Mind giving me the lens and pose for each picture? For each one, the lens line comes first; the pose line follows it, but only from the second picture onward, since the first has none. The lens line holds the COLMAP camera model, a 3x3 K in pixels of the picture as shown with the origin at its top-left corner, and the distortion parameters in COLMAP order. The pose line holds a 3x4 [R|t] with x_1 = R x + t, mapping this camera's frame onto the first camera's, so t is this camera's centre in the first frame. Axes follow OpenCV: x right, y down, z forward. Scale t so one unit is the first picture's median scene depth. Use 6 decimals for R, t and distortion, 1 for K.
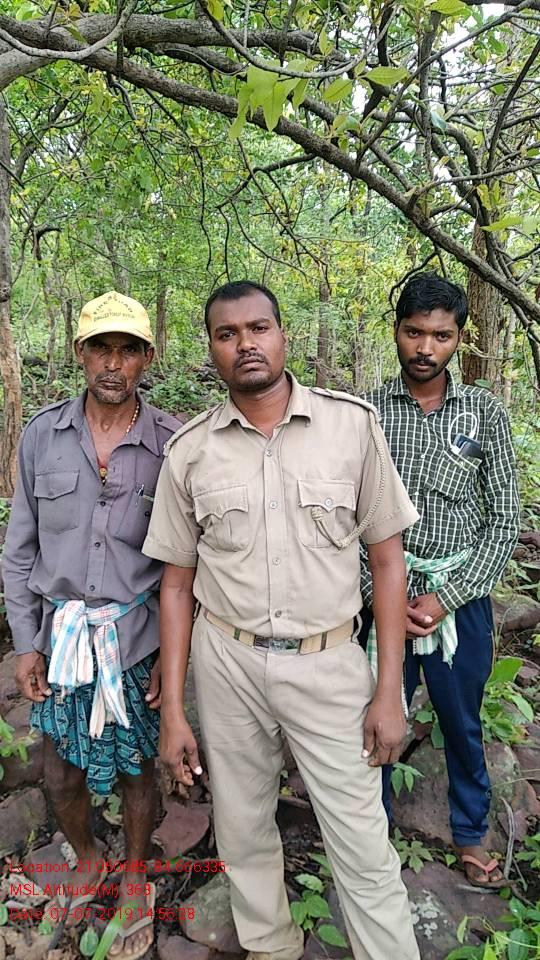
lens RADIAL K [[729.2, 0, 265.3], [0, 729.2, 479.0], [0, 0, 1]] dist [0.043525, -0.077796]
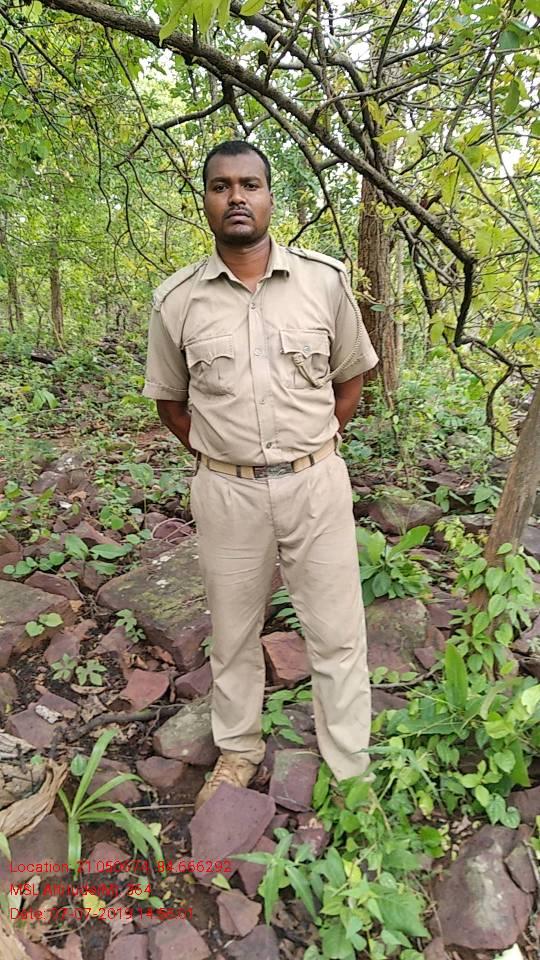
lens RADIAL K [[729.2, 0, 265.3], [0, 729.2, 479.0], [0, 0, 1]] dist [0.043525, -0.077796]
pose [[0.989367, -0.065048, 0.130085, -0.050650], [0.062086, 0.997714, 0.026700, 0.122694], [-0.131524, -0.018340, 0.991143, -0.119742]]
